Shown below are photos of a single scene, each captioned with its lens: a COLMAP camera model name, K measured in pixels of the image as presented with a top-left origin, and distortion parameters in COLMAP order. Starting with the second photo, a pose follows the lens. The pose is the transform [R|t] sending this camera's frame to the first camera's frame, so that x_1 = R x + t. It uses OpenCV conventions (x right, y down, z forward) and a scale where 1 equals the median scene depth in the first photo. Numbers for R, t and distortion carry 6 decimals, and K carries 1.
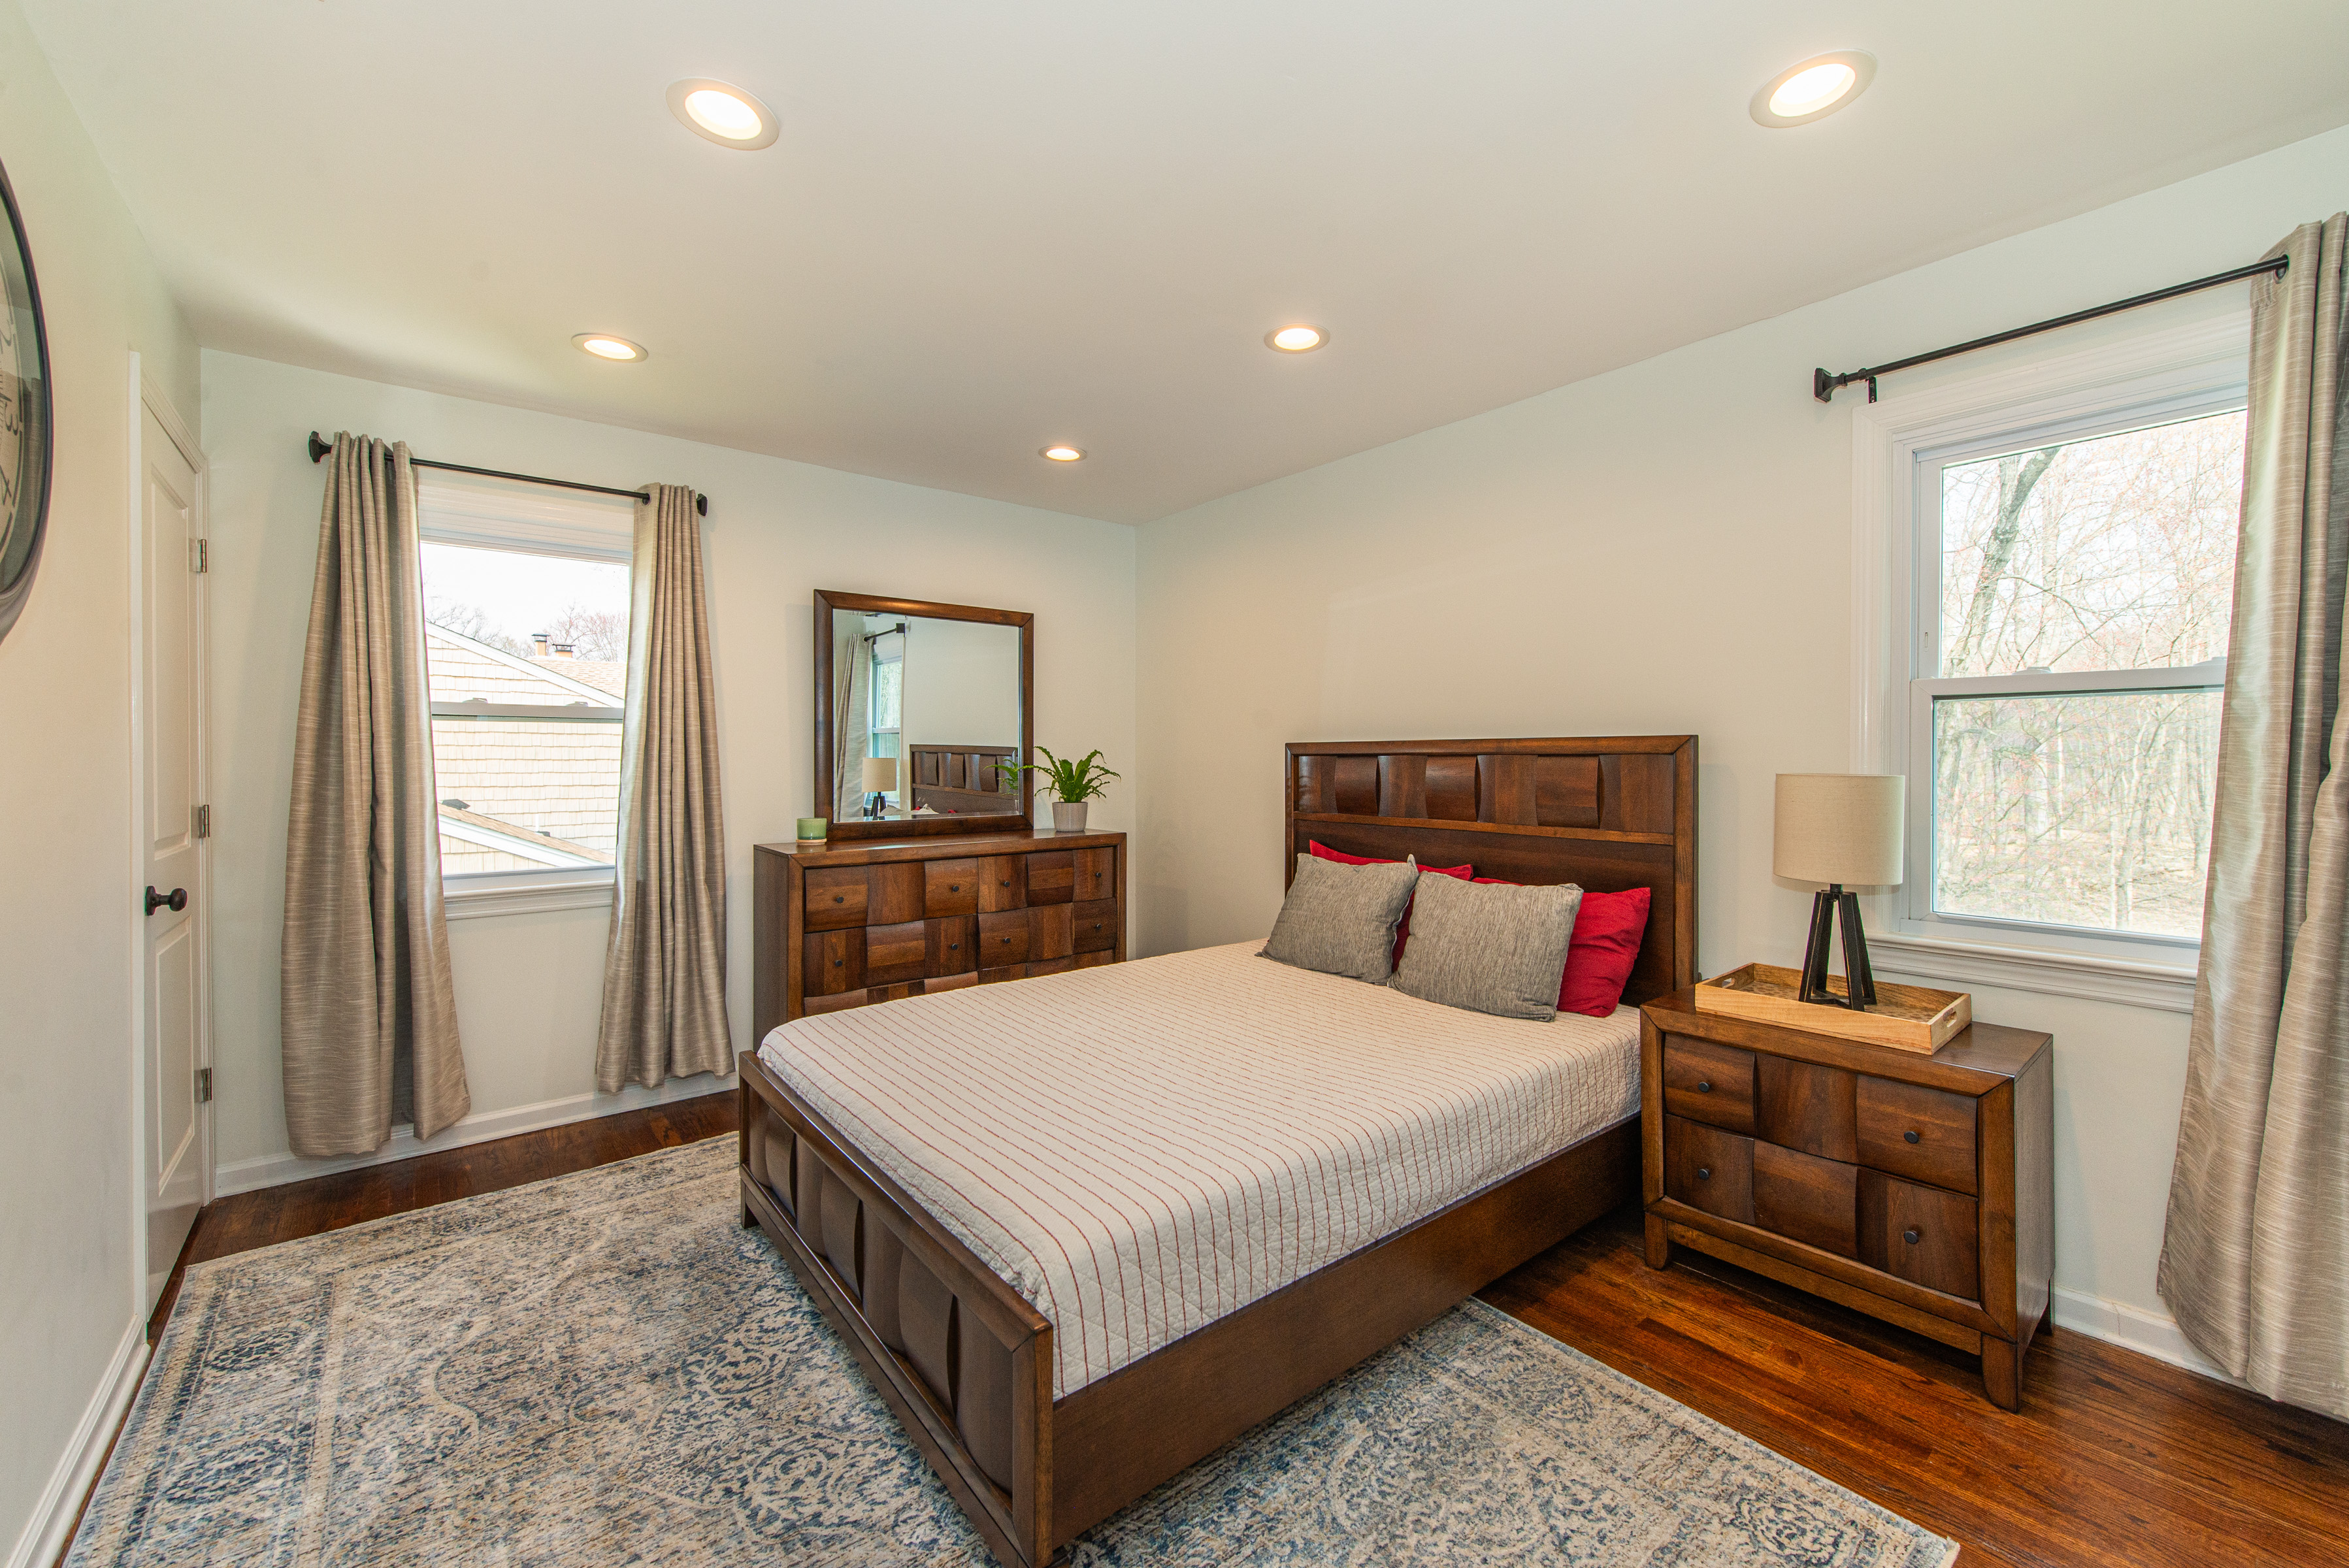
lens RADIAL K [[929.6, 0, 1175.4], [0, 929.6, 774.5], [0, 0, 1]] dist [0.015485, -0.003493]
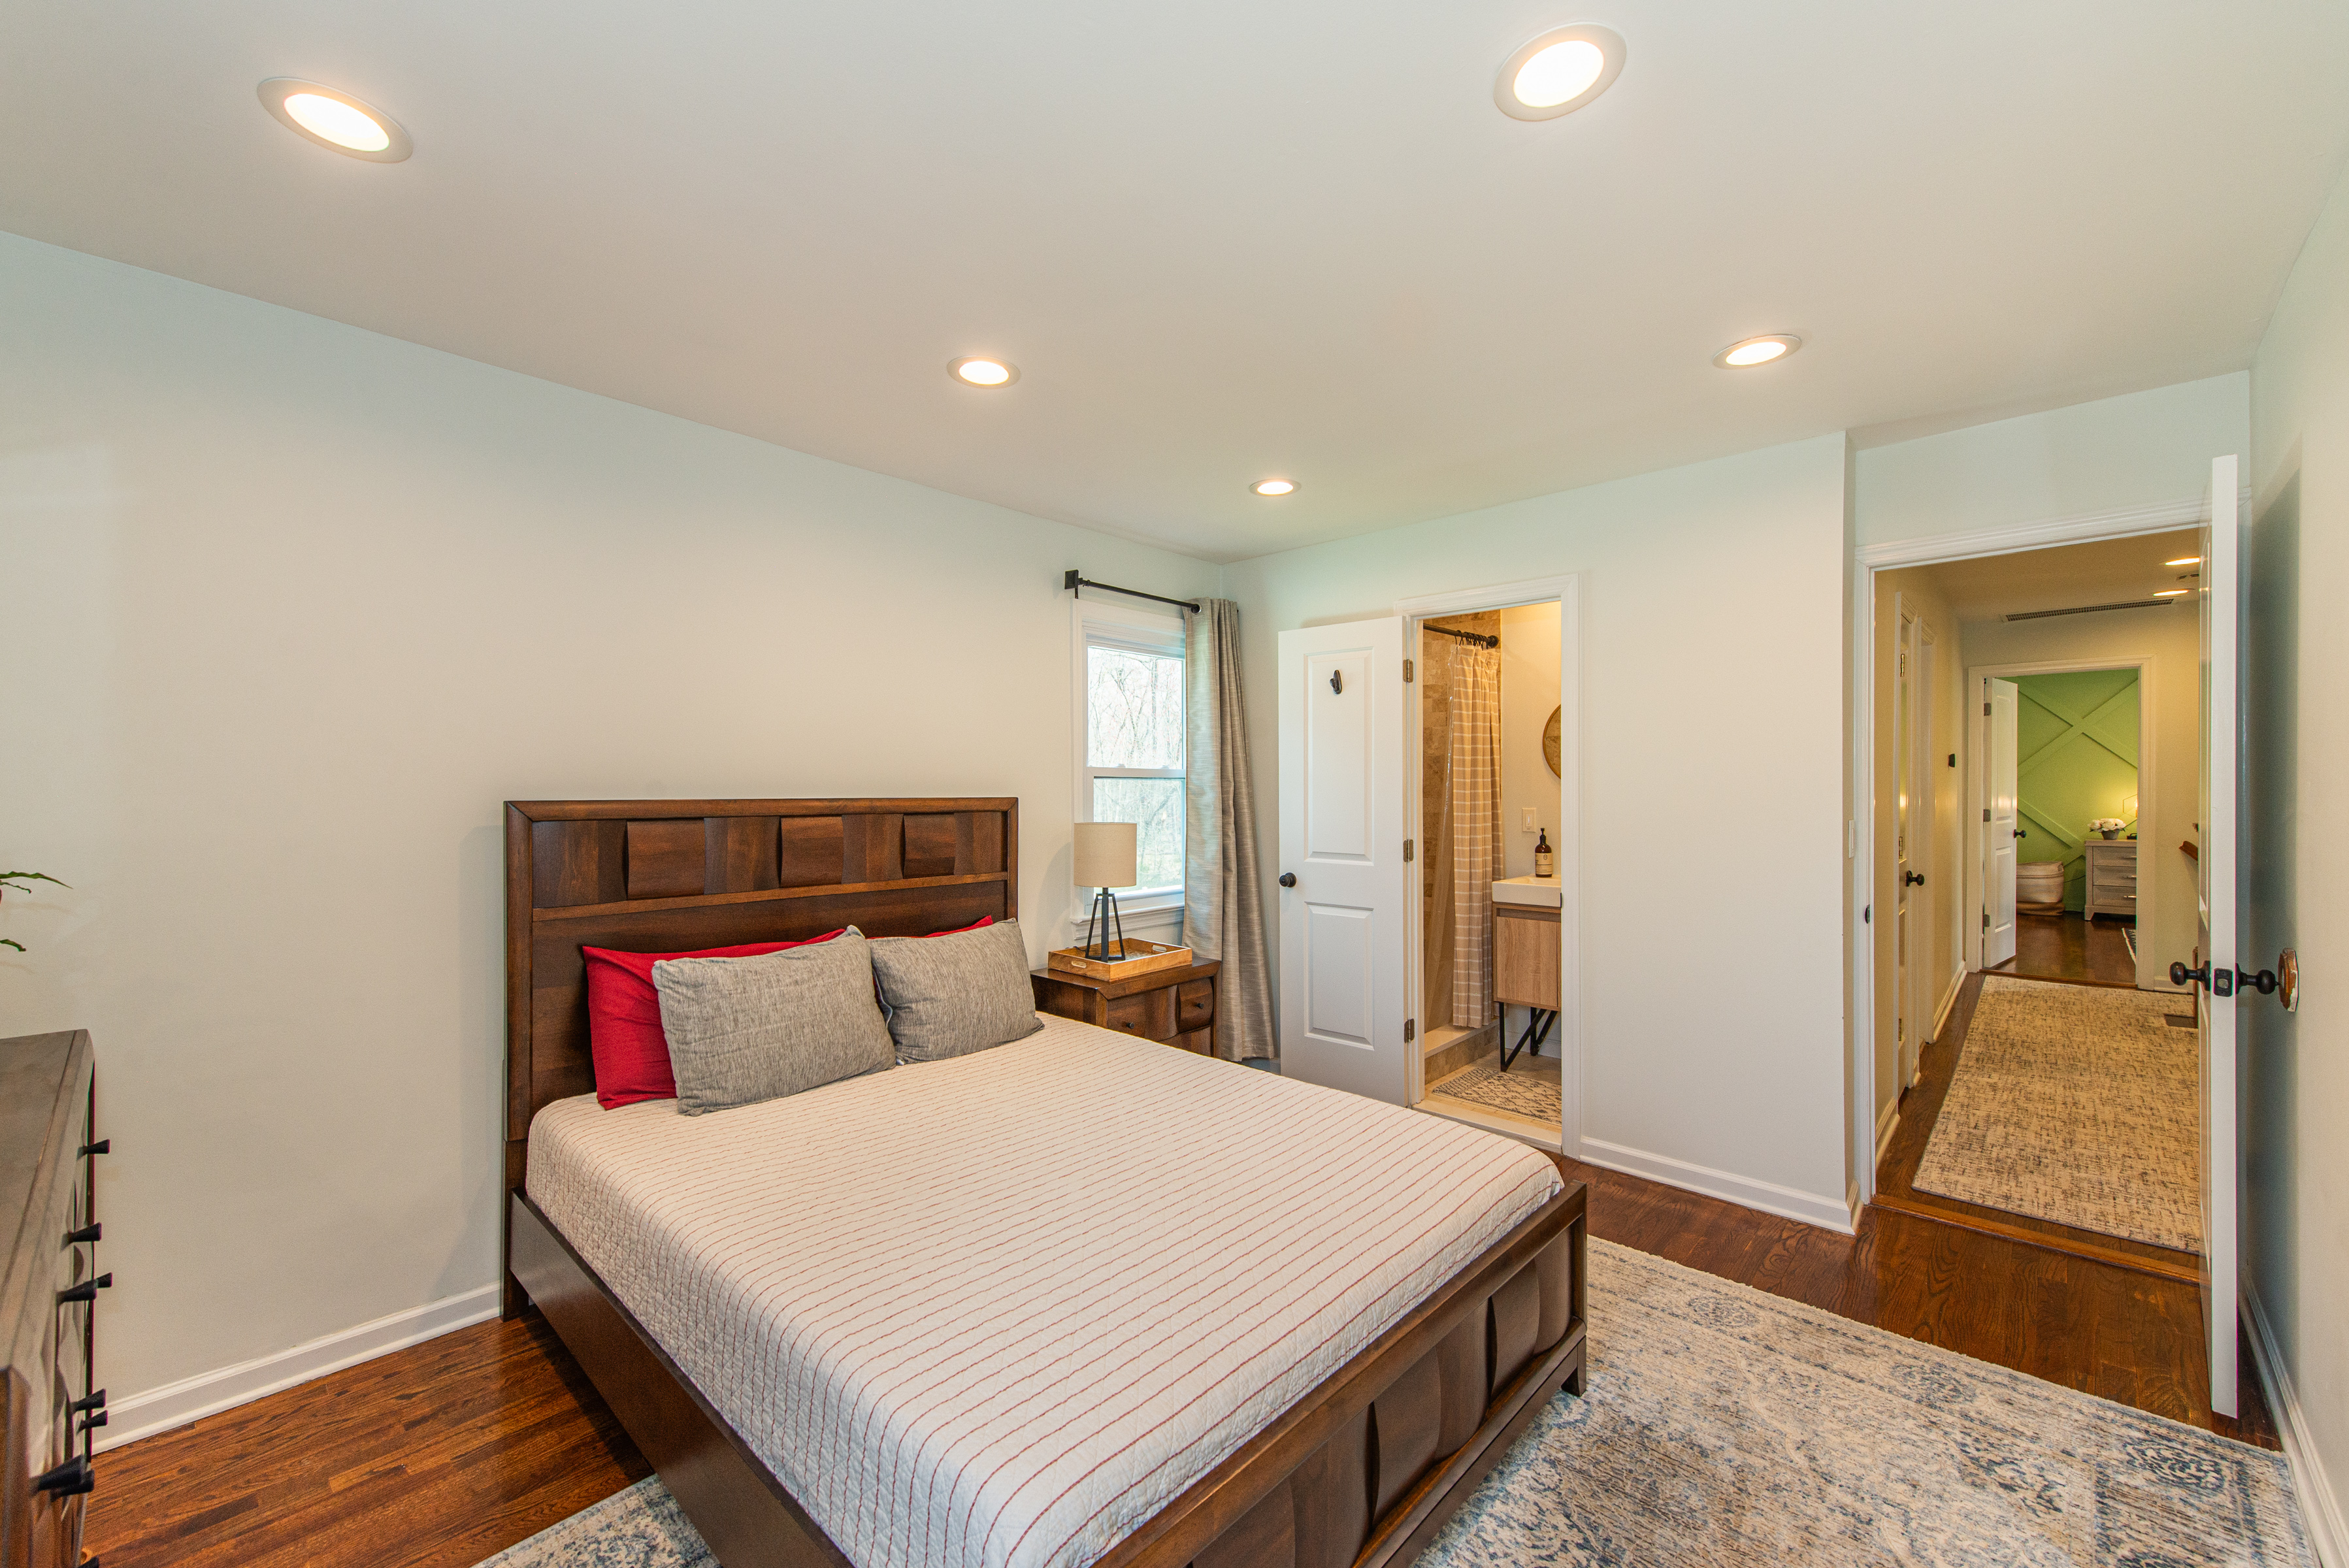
lens RADIAL K [[929.6, 0, 1175.9], [0, 929.6, 792.0], [0, 0, 1]] dist [0.015485, -0.003493]
pose [[-0.136758, -0.003251, 0.990599, -0.923907], [0.015705, 0.999862, 0.005450, -0.059865], [-0.990480, 0.016303, -0.136688, 1.063908]]
